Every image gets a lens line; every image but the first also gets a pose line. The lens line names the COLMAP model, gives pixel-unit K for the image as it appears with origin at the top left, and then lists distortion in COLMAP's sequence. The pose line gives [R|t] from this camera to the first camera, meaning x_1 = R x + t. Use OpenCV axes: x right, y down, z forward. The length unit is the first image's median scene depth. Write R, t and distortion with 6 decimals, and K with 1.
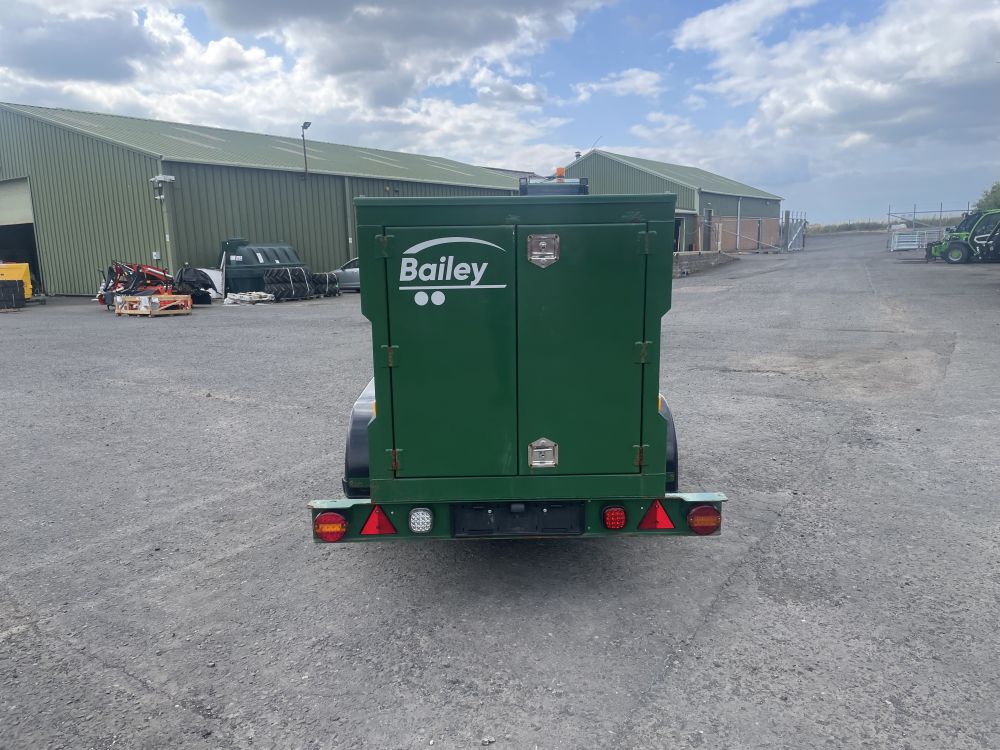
lens RADIAL K [[745.2, 0, 497.0], [0, 745.2, 374.8], [0, 0, 1]] dist [0.102471, -0.129477]
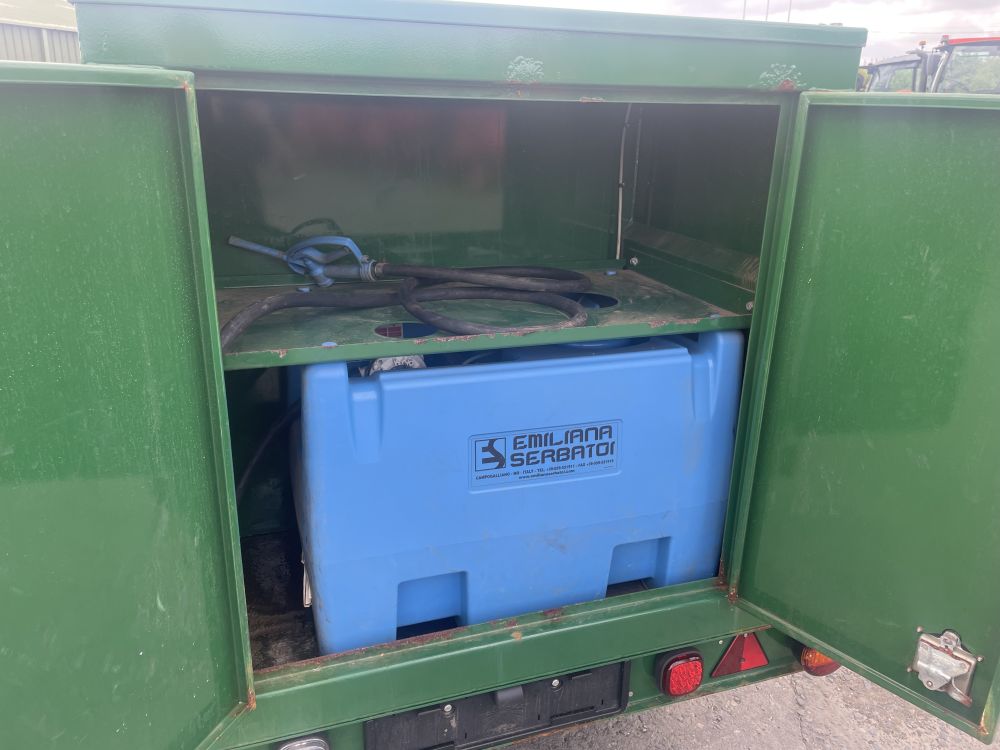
lens RADIAL K [[745.2, 0, 497.0], [0, 745.2, 374.8], [0, 0, 1]] dist [0.102471, -0.129477]
pose [[0.951842, -0.071742, 0.298077, -0.097384], [0.028440, 0.988706, 0.147148, -0.087594], [-0.305267, -0.131585, 0.943132, 0.505314]]
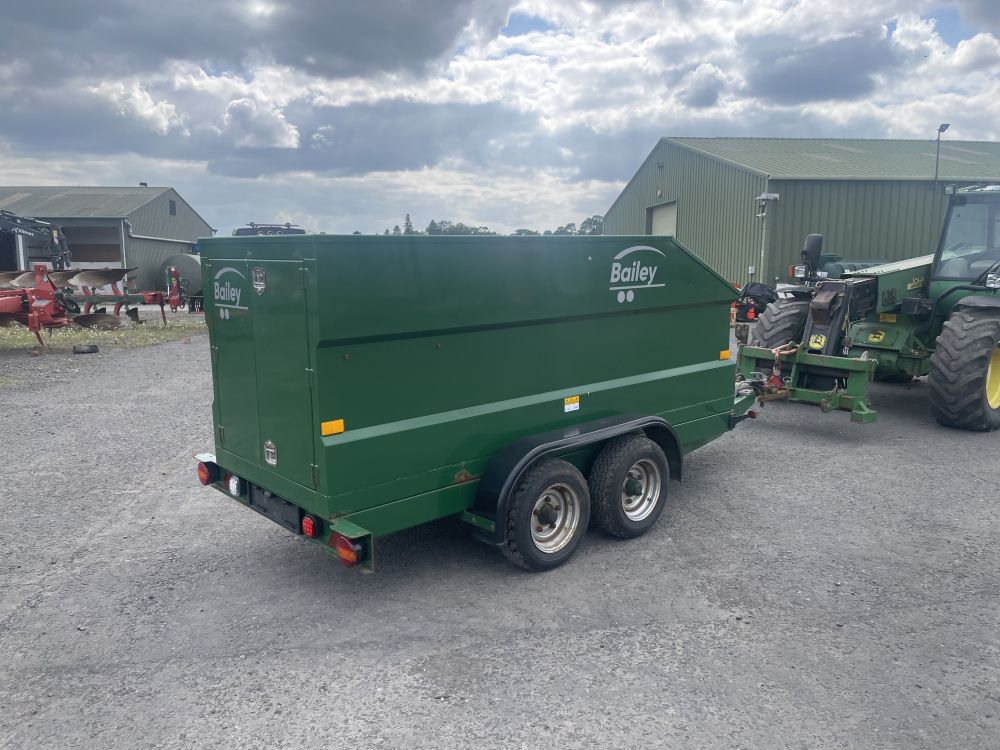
lens RADIAL K [[745.2, 0, 497.0], [0, 745.2, 374.8], [0, 0, 1]] dist [0.102471, -0.129477]
pose [[0.655459, 0.132416, -0.743532, 0.995590], [-0.144762, 0.988283, 0.048389, -0.107014], [0.741227, 0.075918, 0.666947, 0.402675]]
